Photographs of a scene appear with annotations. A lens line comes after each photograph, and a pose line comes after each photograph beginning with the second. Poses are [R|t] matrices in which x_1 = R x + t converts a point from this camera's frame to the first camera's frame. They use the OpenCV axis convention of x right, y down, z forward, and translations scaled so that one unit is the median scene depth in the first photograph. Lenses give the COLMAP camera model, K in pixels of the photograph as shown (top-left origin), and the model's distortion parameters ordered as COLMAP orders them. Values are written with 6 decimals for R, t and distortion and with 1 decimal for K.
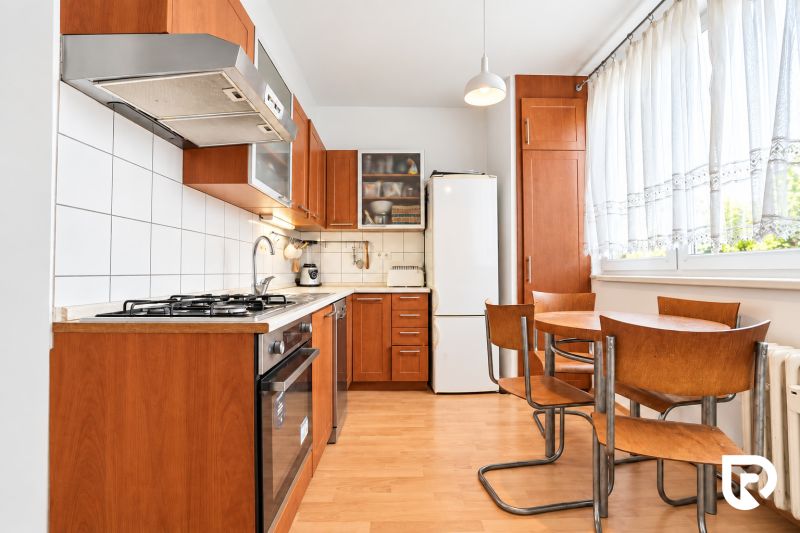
lens RADIAL K [[362.2, 0, 401.2], [0, 362.2, 264.7], [0, 0, 1]] dist [-0.017994, -0.000154]
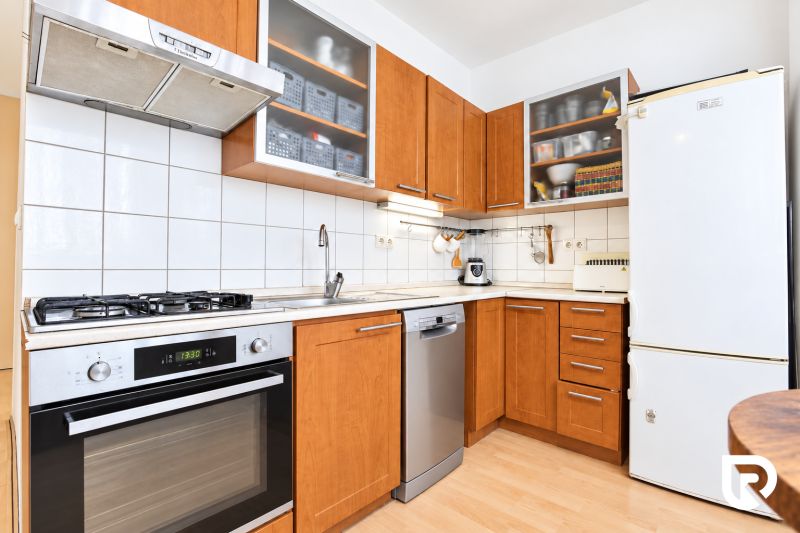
lens RADIAL K [[362.2, 0, 401.4], [0, 362.2, 267.0], [0, 0, 1]] dist [-0.017994, -0.000154]
pose [[0.732622, 0.006406, -0.680605, 0.191179], [0.006475, 0.999845, 0.016381, 0.004092], [0.680604, -0.016408, 0.732467, 0.291455]]
